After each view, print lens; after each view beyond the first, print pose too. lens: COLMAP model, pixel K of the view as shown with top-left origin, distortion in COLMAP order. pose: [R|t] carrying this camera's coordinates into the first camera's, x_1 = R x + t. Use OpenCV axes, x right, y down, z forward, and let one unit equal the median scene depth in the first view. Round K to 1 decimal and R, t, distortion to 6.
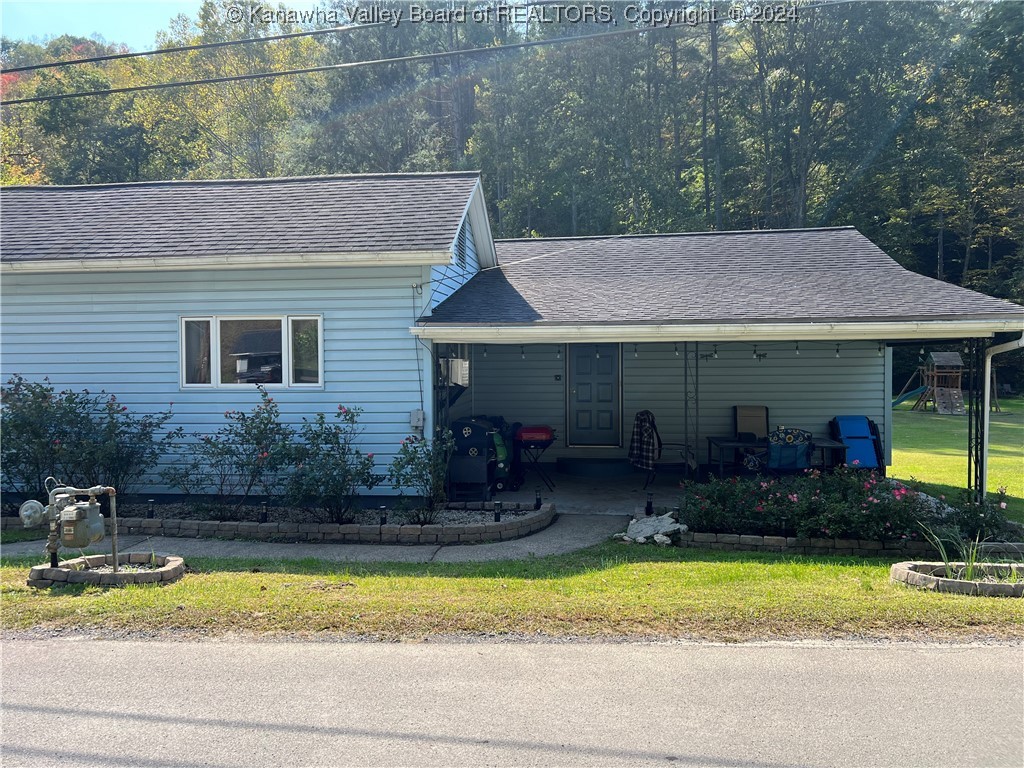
lens RADIAL K [[769.5, 0, 511.3], [0, 769.5, 386.5], [0, 0, 1]] dist [0.034241, 0.002106]
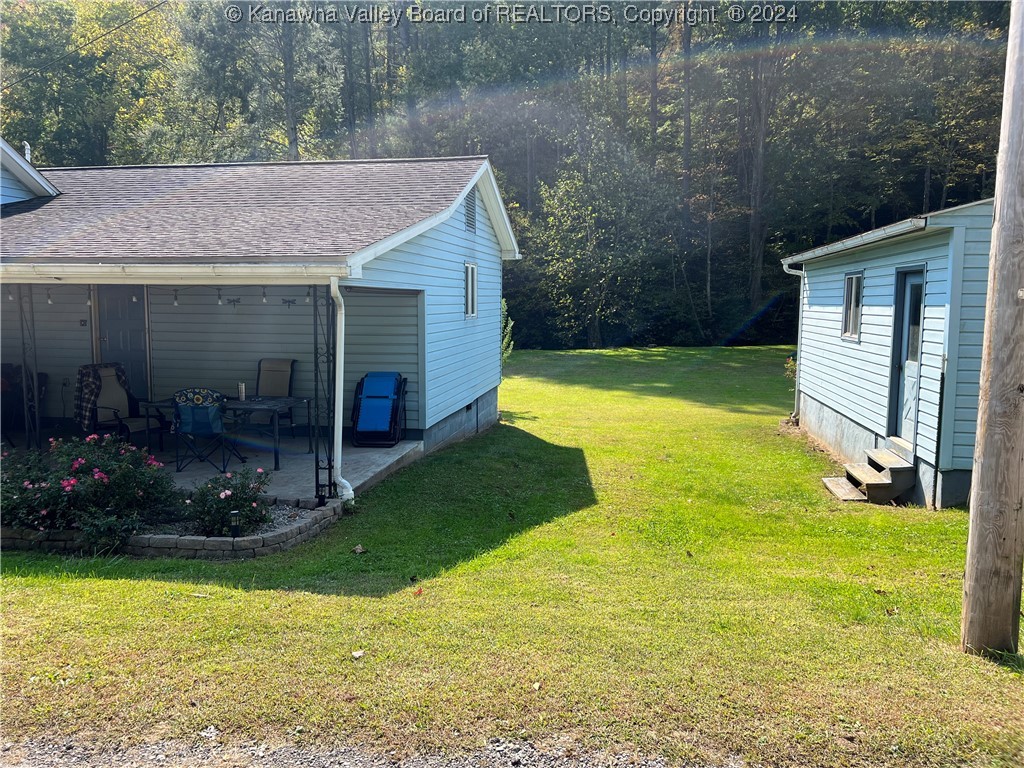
lens RADIAL K [[769.5, 0, 511.1], [0, 769.5, 380.7], [0, 0, 1]] dist [0.034241, 0.002106]
pose [[0.998260, 0.019177, -0.055760, 0.645812], [-0.015314, 0.997506, 0.068898, -0.015534], [0.056943, -0.067924, 0.996064, 0.138316]]
